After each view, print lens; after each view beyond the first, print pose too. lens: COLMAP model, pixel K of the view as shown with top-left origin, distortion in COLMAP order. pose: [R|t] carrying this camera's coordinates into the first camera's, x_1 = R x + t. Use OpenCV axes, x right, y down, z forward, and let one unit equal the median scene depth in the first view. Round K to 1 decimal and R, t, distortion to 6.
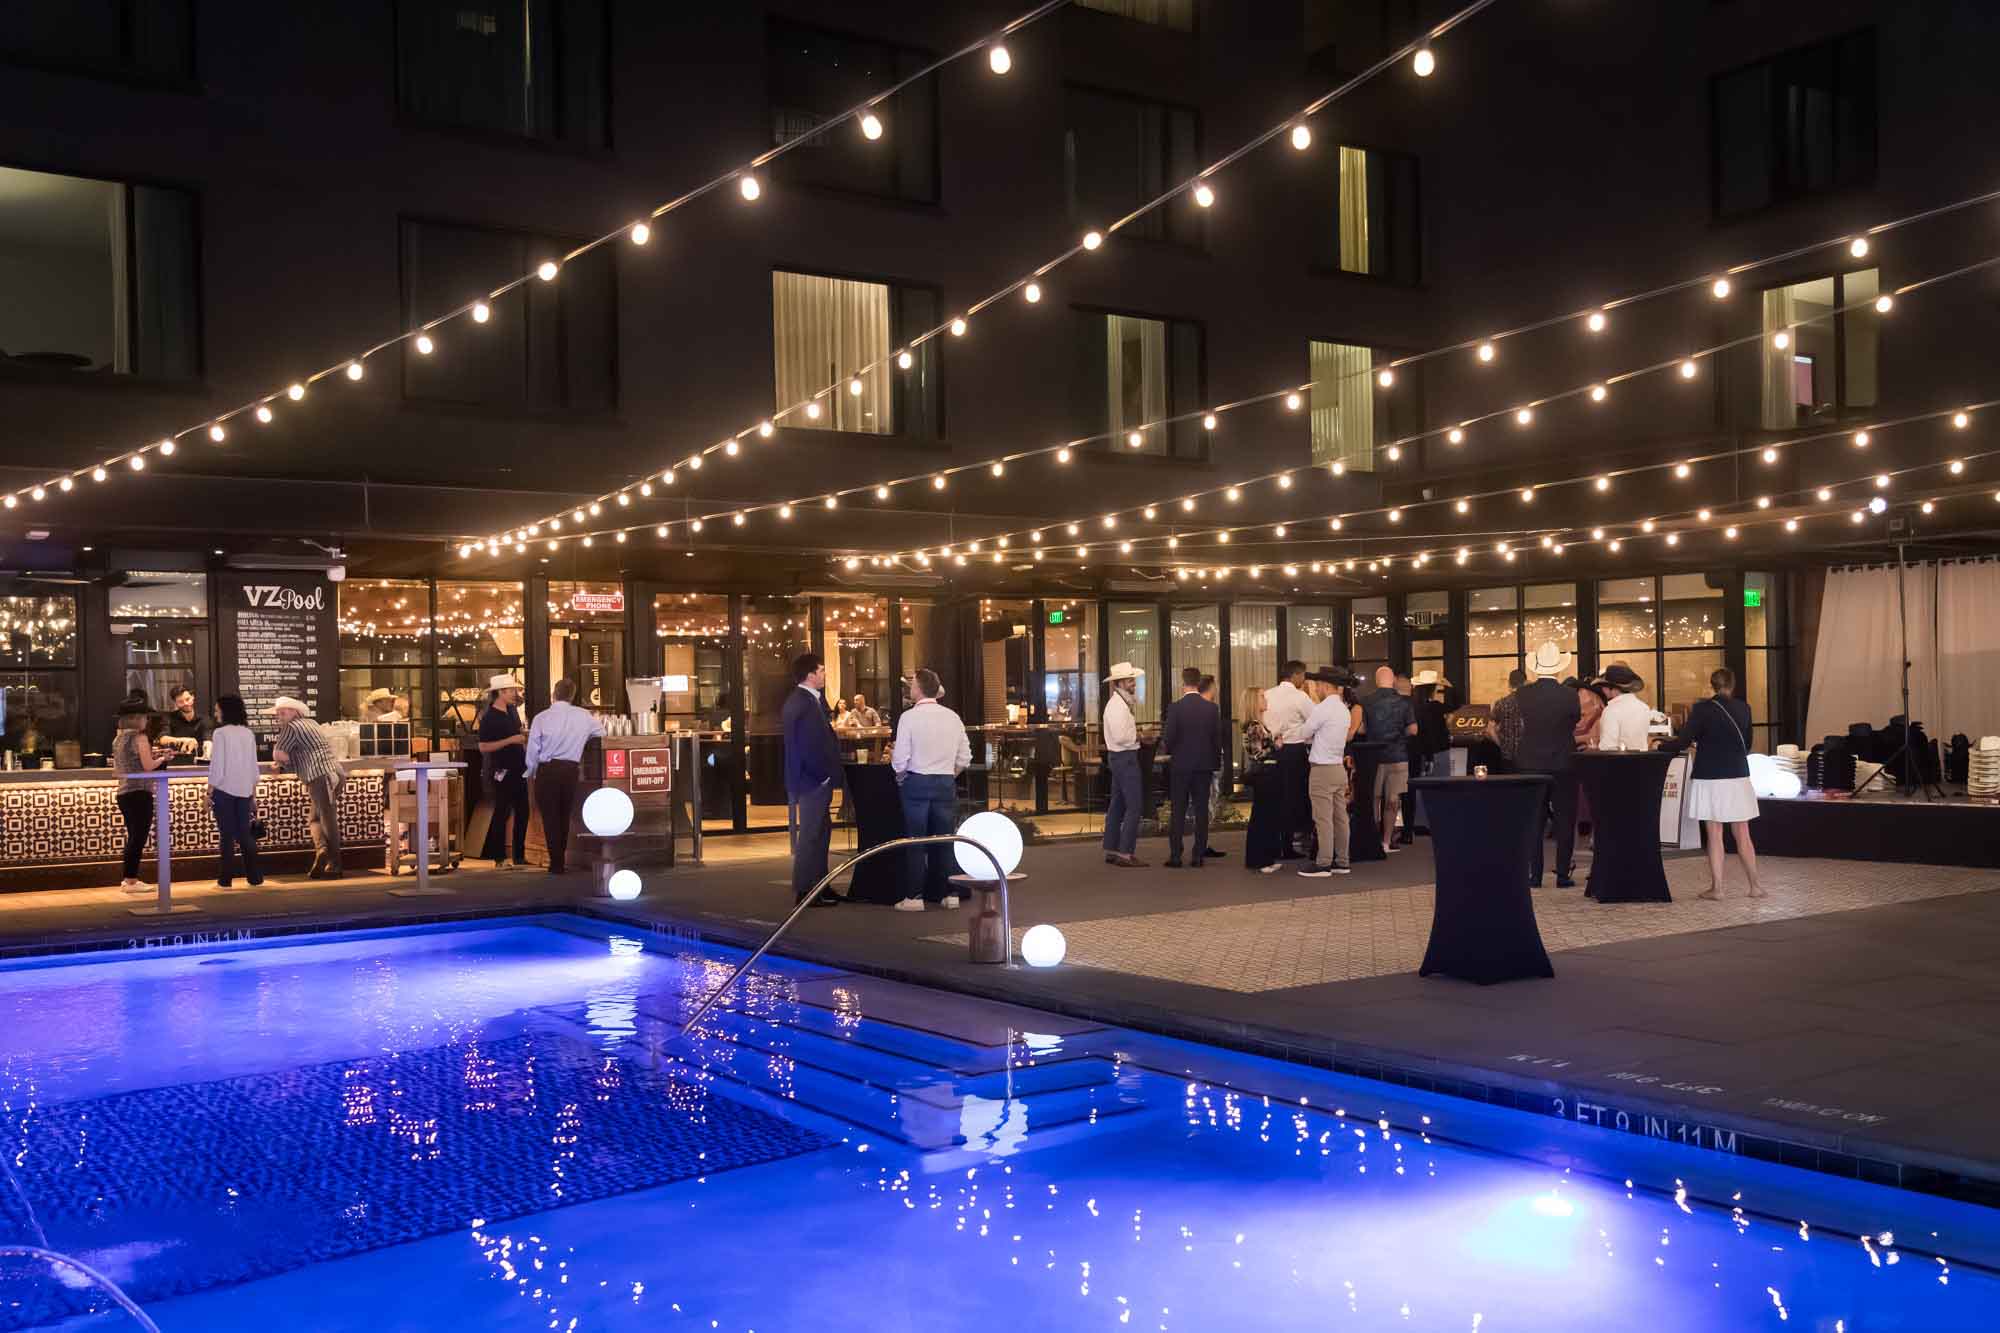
lens RADIAL K [[1960.6, 0, 1000.9], [0, 1960.6, 672.6], [0, 0, 1]] dist [0.018580, 0.000000]
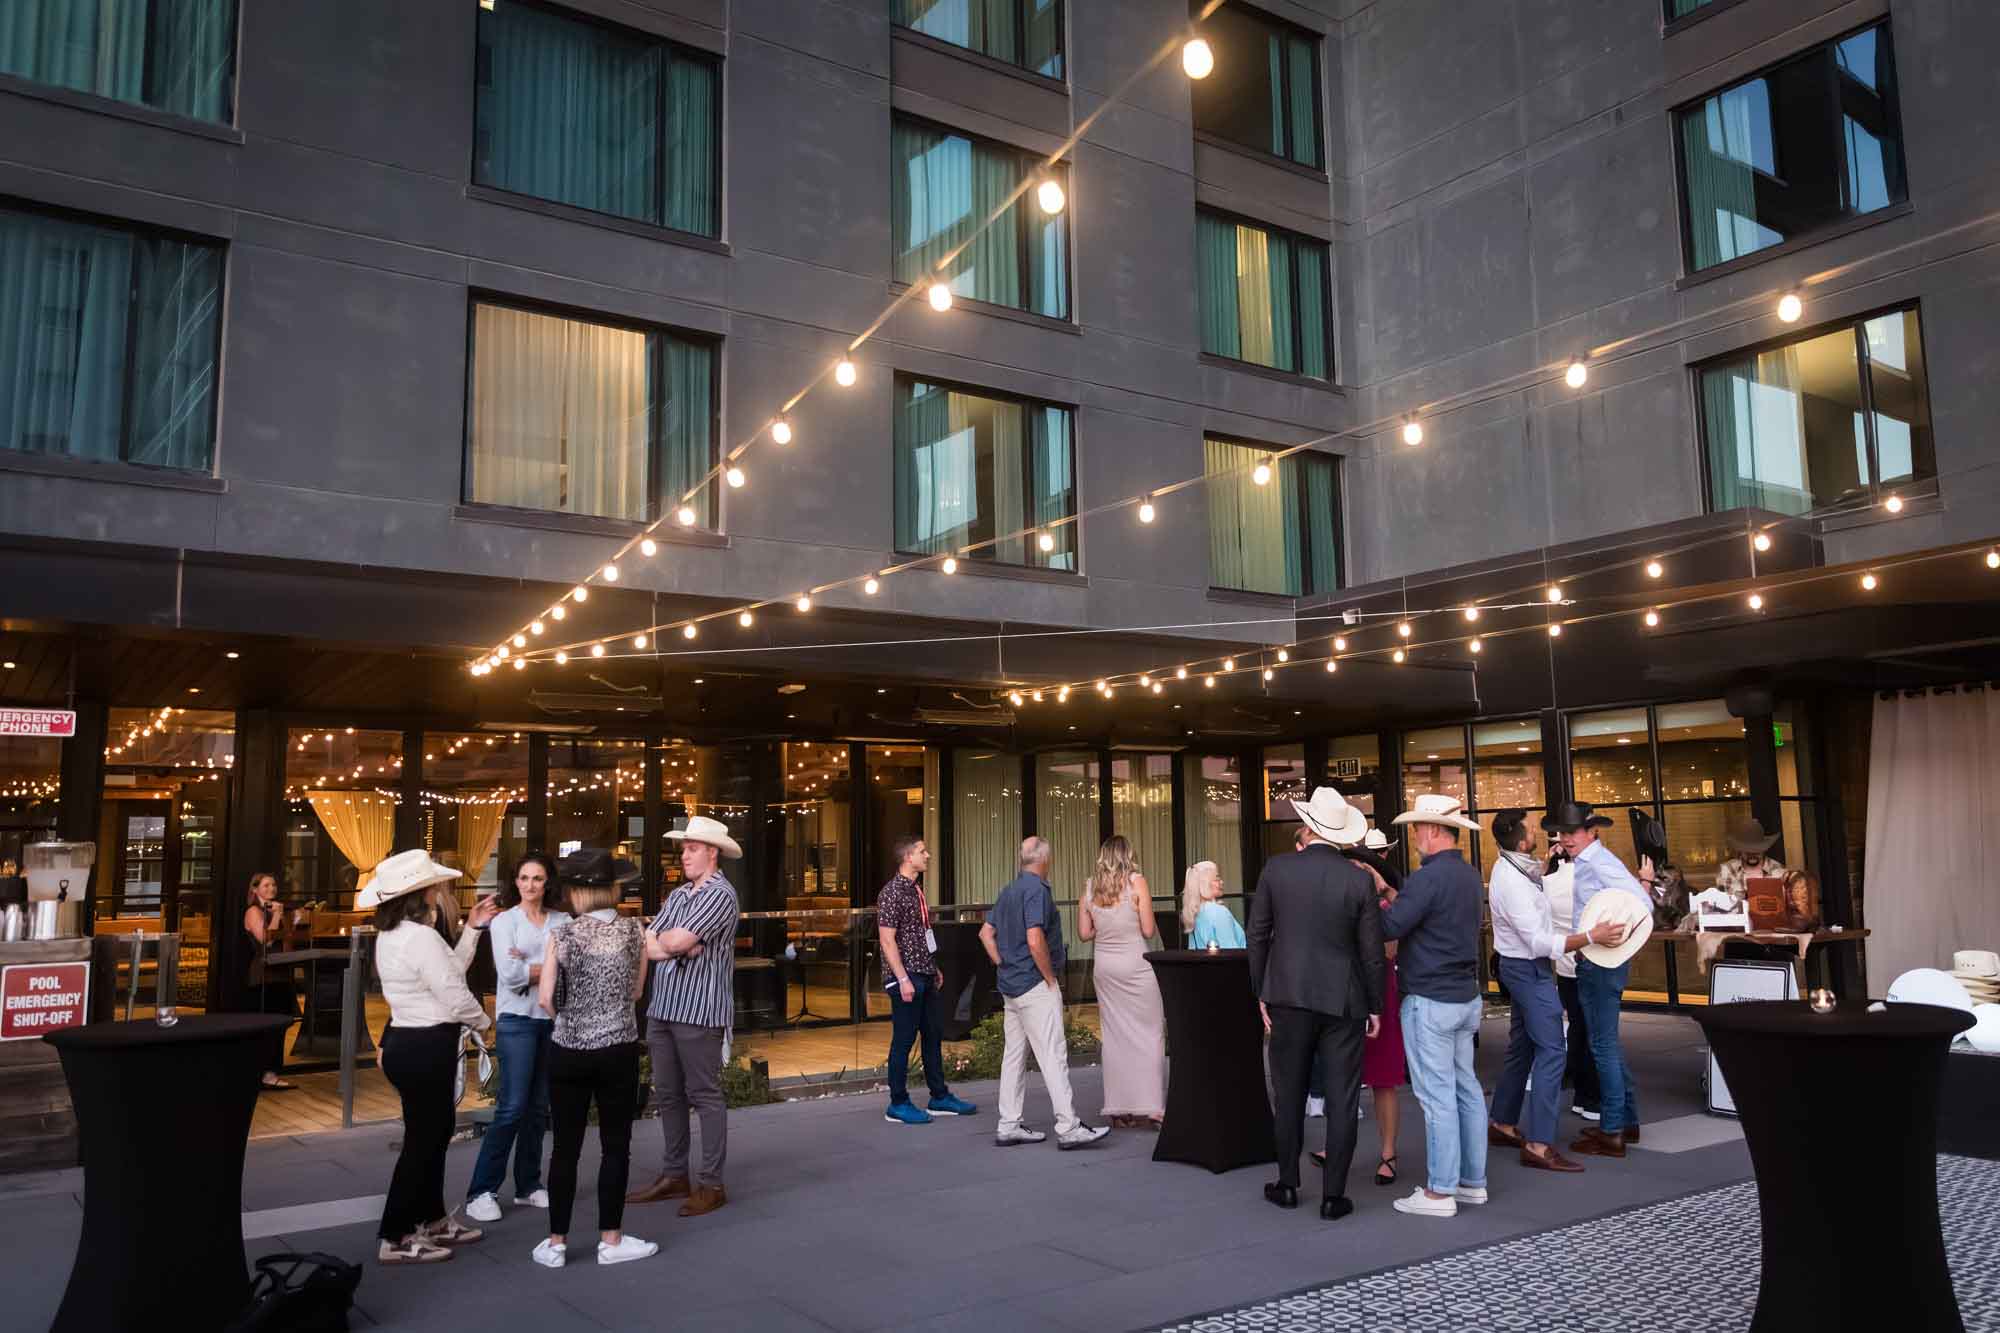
lens RADIAL K [[1476.6, 0, 999.6], [0, 1476.6, 666.0], [0, 0, 1]] dist [0.004753, 0.001966]
pose [[0.999747, -0.006352, -0.021590, 0.116963], [0.003774, 0.993077, -0.117403, 0.002995], [0.022187, 0.117292, 0.992850, 0.534048]]
